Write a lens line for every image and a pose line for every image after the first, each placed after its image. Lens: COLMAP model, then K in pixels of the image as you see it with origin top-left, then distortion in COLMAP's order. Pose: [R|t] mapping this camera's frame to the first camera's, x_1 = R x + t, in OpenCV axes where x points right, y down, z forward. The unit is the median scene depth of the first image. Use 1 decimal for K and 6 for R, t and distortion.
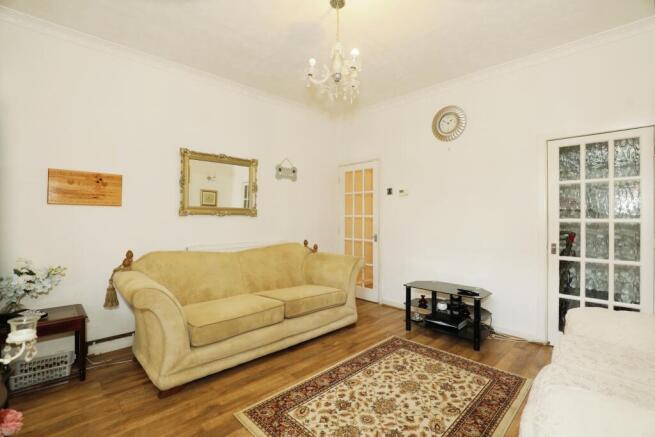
lens RADIAL K [[297.9, 0, 331.6], [0, 297.9, 216.6], [0, 0, 1]] dist [-0.034101, -0.000048]
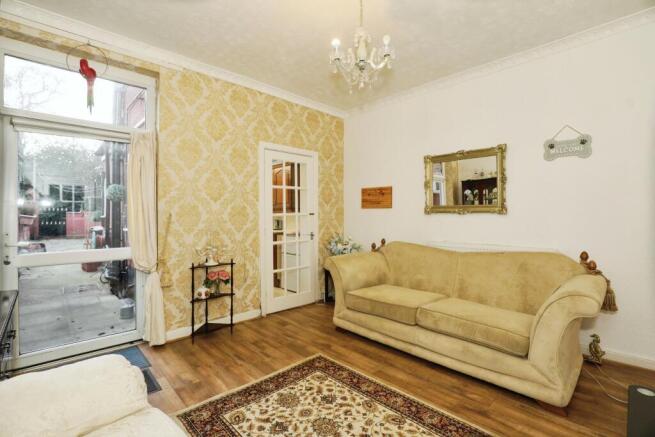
lens RADIAL K [[297.9, 0, 331.6], [0, 297.9, 216.6], [0, 0, 1]] dist [-0.034101, -0.000048]
pose [[-0.004573, 0.005387, -0.999975, 0.879493], [0.011267, 0.999922, 0.005335, -0.005276], [0.999926, -0.011243, -0.004634, 0.839014]]
